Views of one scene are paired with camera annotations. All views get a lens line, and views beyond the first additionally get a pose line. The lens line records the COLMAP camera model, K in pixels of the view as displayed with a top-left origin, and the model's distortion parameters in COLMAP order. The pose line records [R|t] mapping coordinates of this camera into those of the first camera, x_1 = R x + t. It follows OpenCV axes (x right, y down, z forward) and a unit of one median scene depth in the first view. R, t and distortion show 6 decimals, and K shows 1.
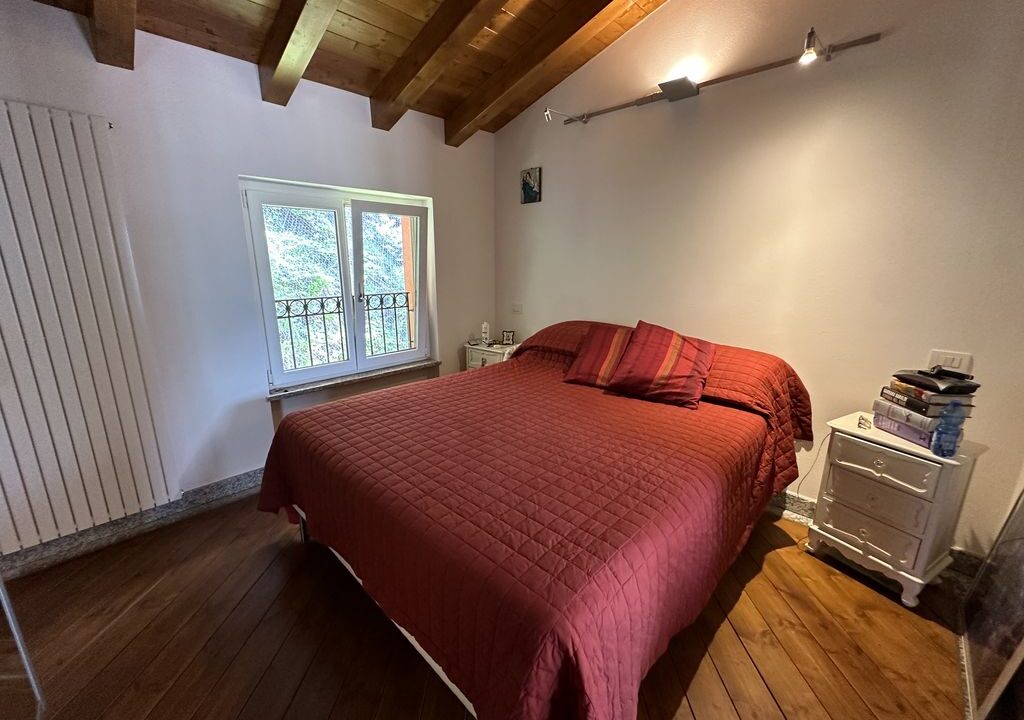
lens RADIAL K [[406.4, 0, 509.3], [0, 406.4, 355.5], [0, 0, 1]] dist [-0.006015, 0.001266]
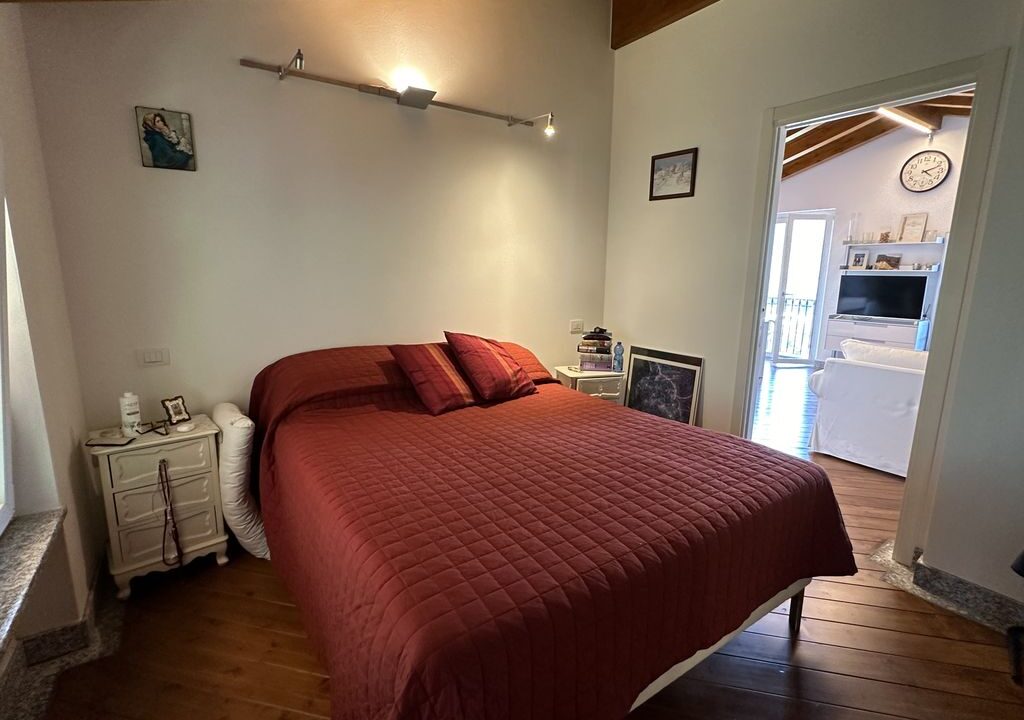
lens RADIAL K [[483.0, 0, 507.4], [0, 483.0, 357.7], [0, 0, 1]] dist [0.002669, -0.000166]
pose [[0.214664, -0.182305, 0.959523, -0.751843], [0.218504, 0.966488, 0.134745, -0.148050], [-0.951933, 0.180734, 0.247304, 0.587915]]
